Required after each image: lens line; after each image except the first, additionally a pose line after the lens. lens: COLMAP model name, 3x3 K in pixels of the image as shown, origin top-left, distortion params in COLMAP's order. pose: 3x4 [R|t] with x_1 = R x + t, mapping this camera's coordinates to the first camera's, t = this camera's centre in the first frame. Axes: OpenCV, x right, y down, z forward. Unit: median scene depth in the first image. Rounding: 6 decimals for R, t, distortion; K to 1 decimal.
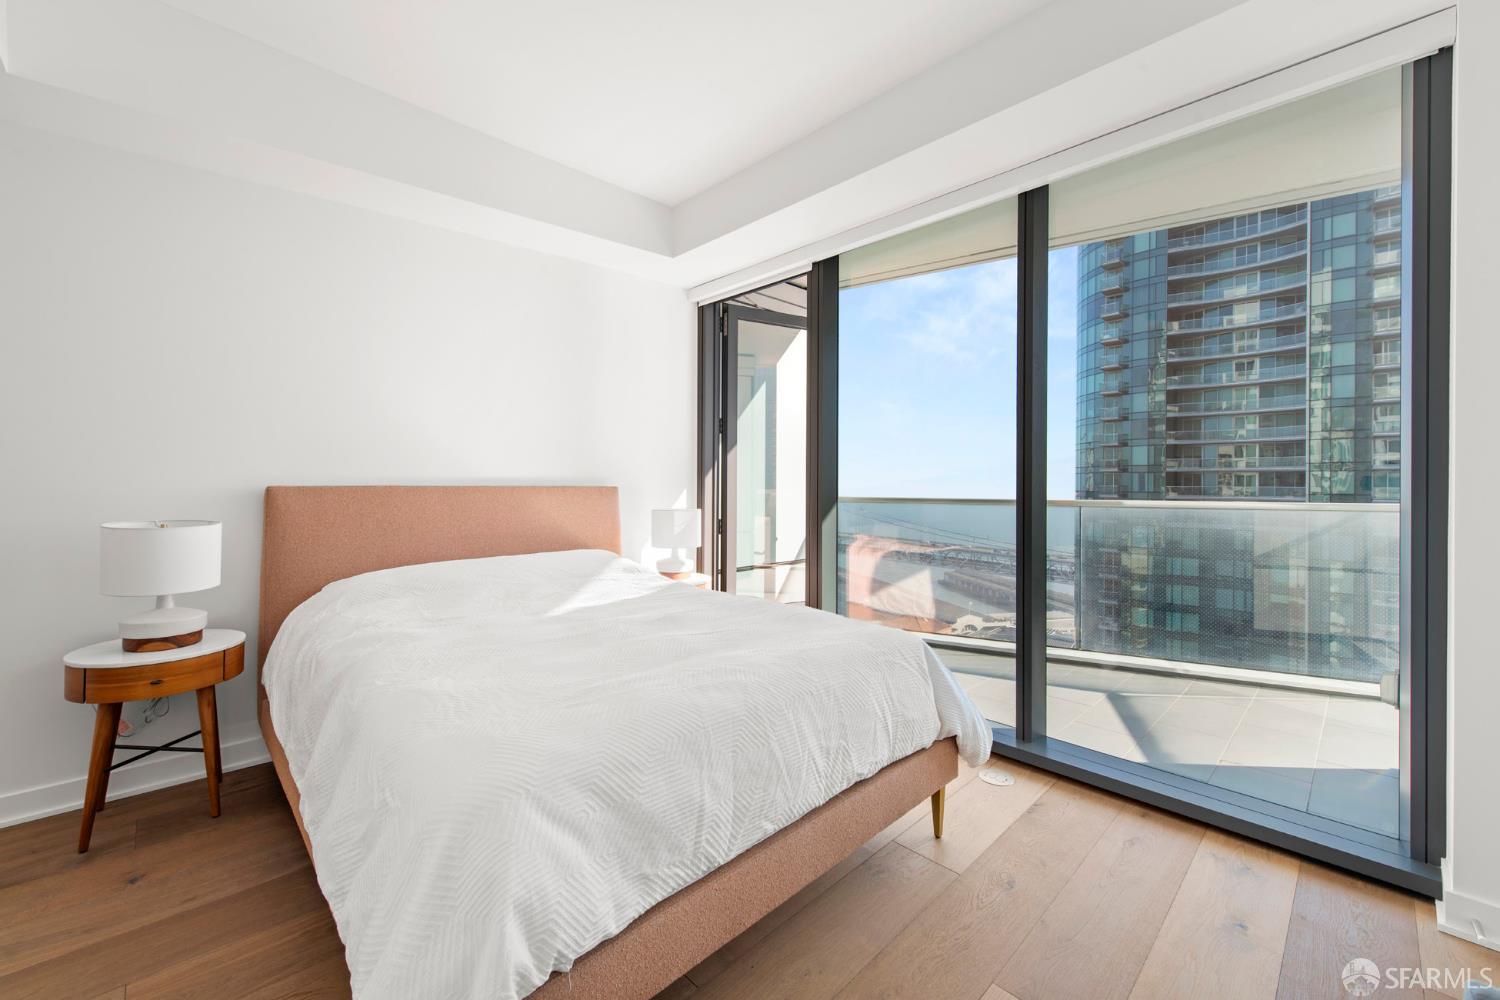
lens RADIAL K [[600.3, 0, 756.5], [0, 600.3, 489.8], [0, 0, 1]] dist [0.003249, -0.001038]
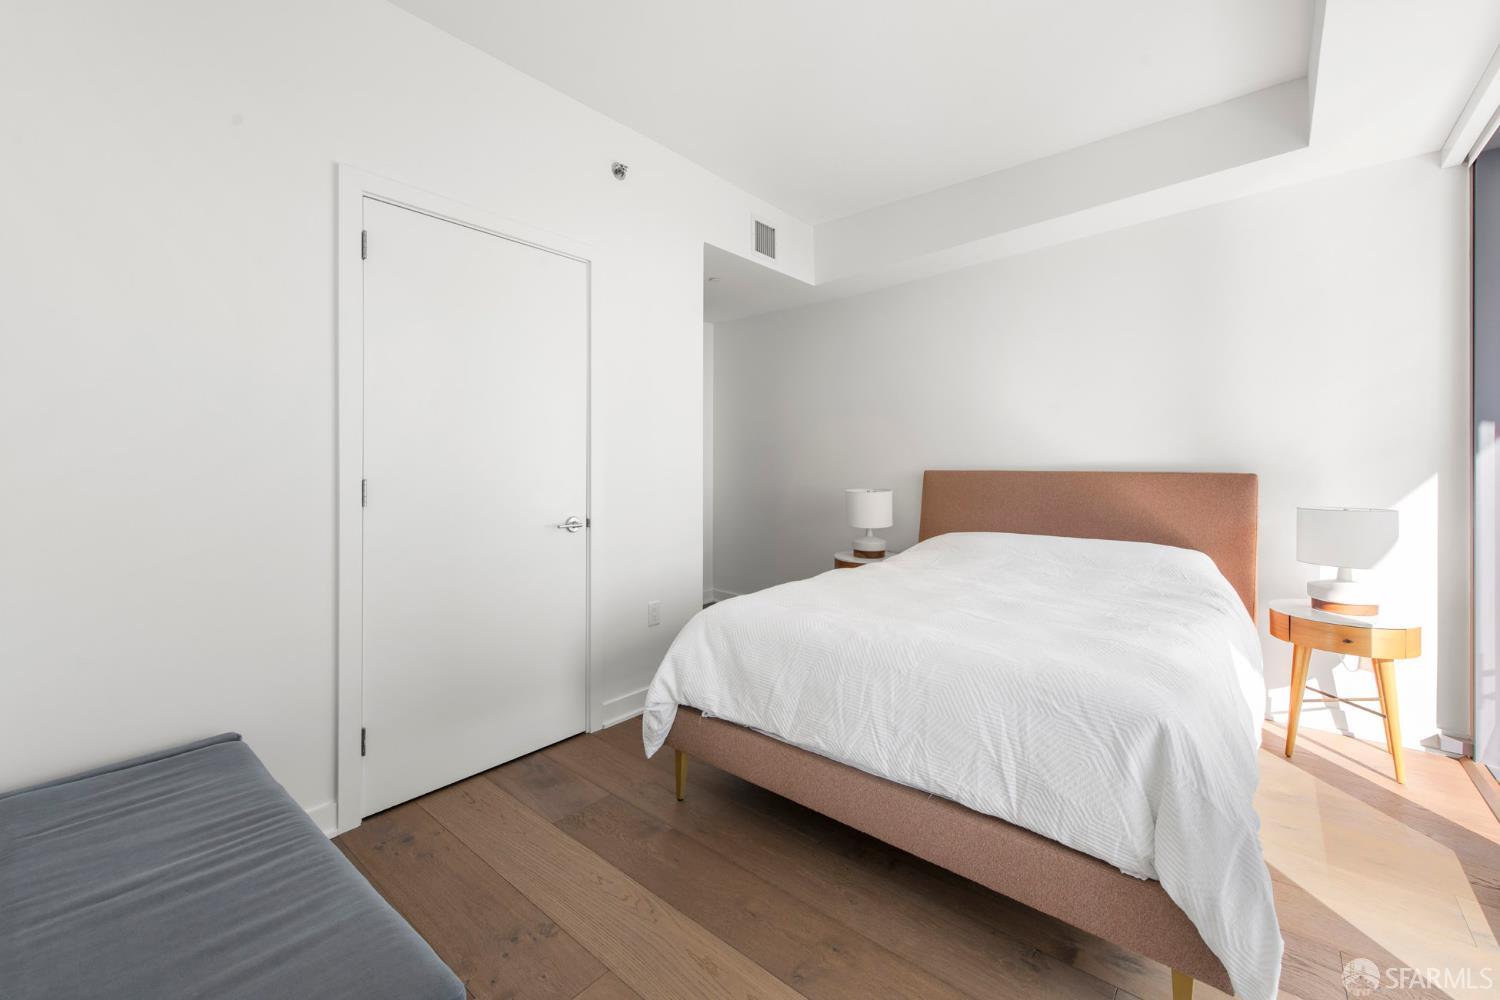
lens RADIAL K [[600.3, 0, 752.9], [0, 600.3, 488.0], [0, 0, 1]] dist [0.003249, -0.001038]
pose [[0.089442, 0.034448, -0.995396, 1.009688], [-0.015760, 0.999326, 0.033168, -0.006263], [0.995867, 0.012720, 0.089924, 0.607514]]
